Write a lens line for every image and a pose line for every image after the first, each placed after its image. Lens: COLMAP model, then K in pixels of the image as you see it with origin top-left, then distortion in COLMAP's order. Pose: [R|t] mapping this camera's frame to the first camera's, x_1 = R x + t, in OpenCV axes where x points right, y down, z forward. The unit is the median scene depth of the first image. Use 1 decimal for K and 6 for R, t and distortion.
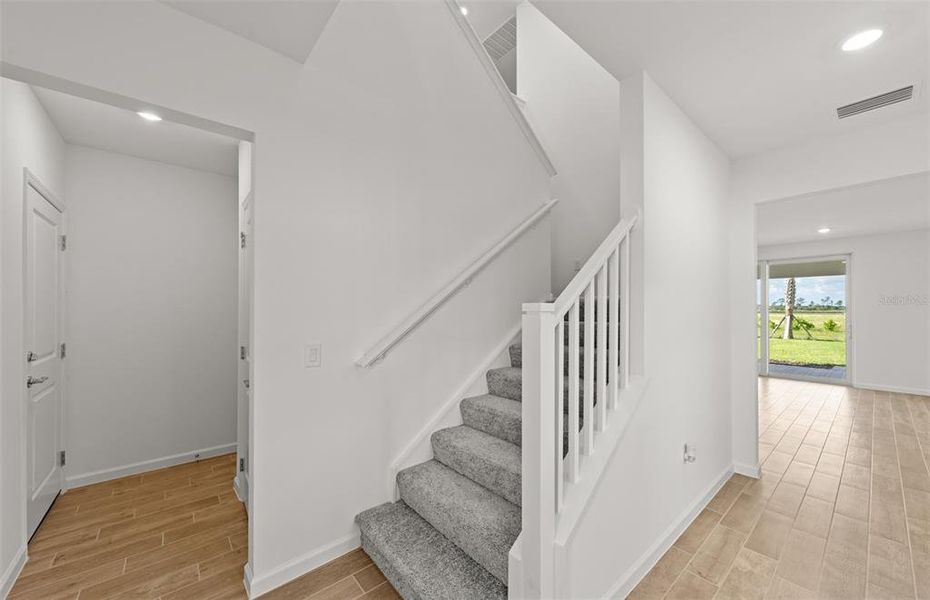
lens RADIAL K [[347.7, 0, 462.2], [0, 347.7, 309.0], [0, 0, 1]] dist [0.001277, -0.000031]
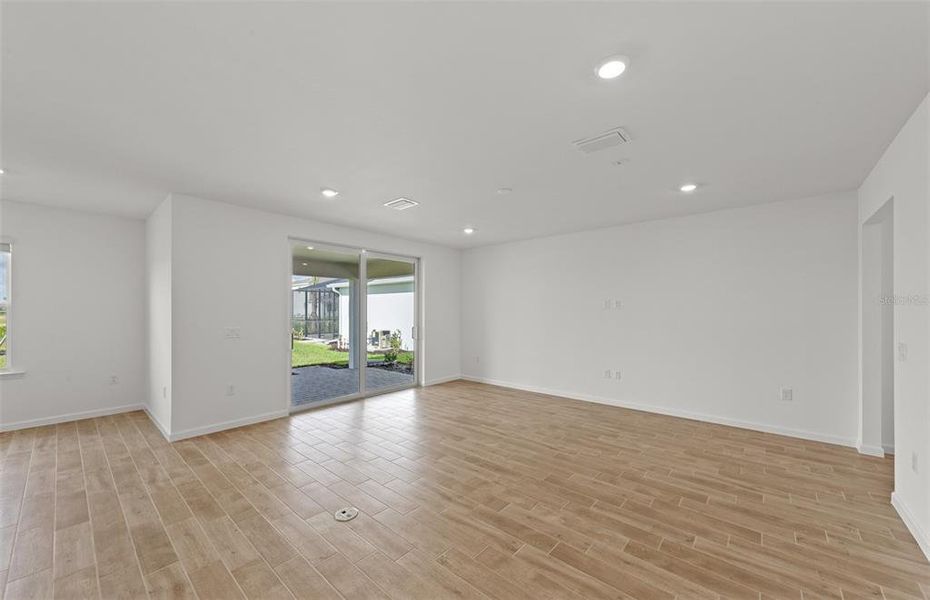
lens RADIAL K [[347.7, 0, 462.2], [0, 347.7, 309.0], [0, 0, 1]] dist [0.001277, -0.000031]
pose [[-0.153819, 0.003163, 0.988094, 0.205601], [-0.003495, 0.999987, -0.003745, -0.008304], [-0.988093, -0.004029, -0.153806, 2.793450]]
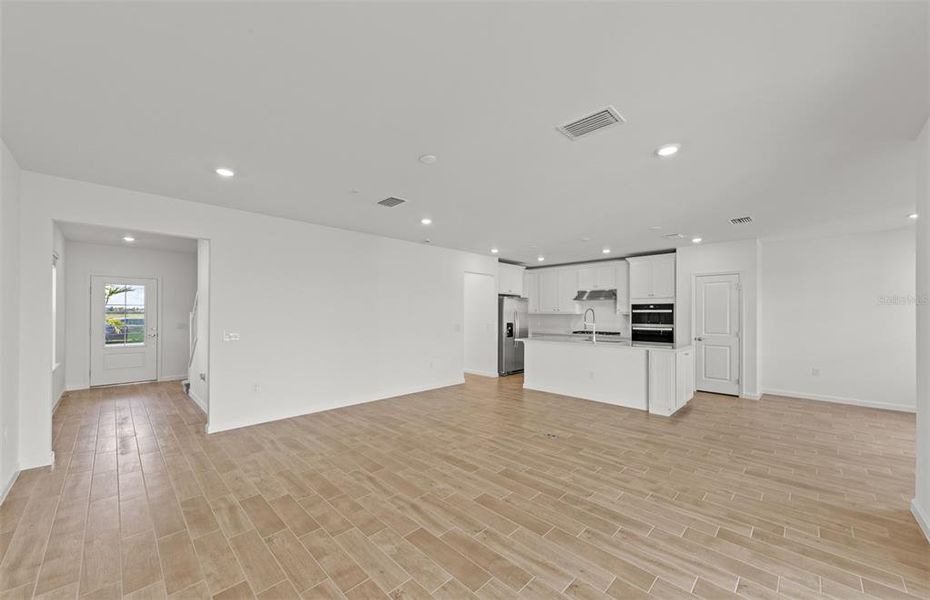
lens RADIAL K [[347.7, 0, 462.2], [0, 347.7, 309.0], [0, 0, 1]] dist [0.001277, -0.000031]
pose [[0.088776, -0.012292, -0.995976, 2.949682], [-0.002550, 0.999918, -0.012568, -0.007956], [0.996048, 0.003655, 0.088737, 2.379594]]
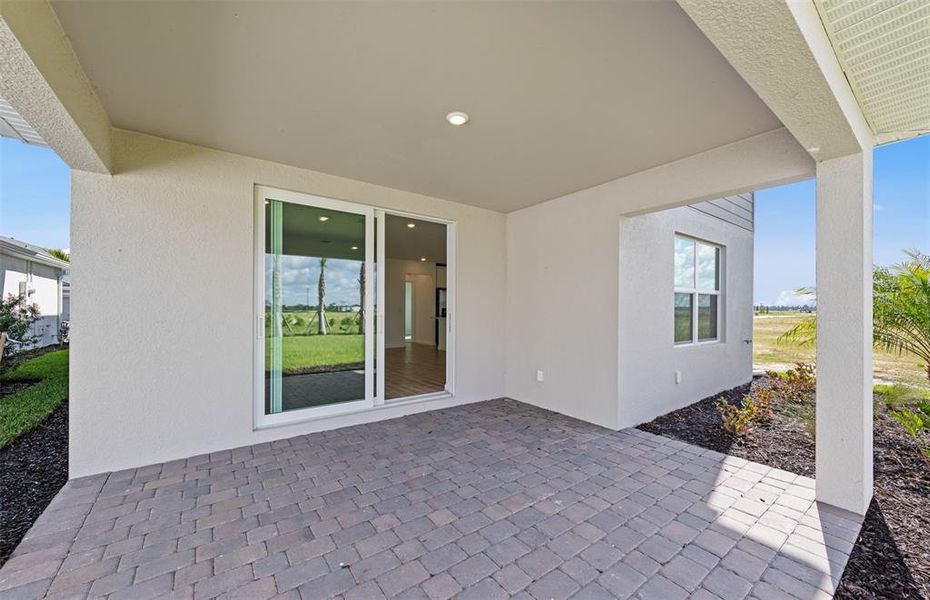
lens RADIAL K [[354.5, 0, 461.5], [0, 354.5, 307.4], [0, 0, 1]] dist [0.002414, -0.000025]
pose [[-0.067526, -0.004625, -0.997707, 4.524017], [-0.004364, 0.999981, -0.004340, 0.092040], [0.997708, 0.004061, -0.067545, 3.718161]]
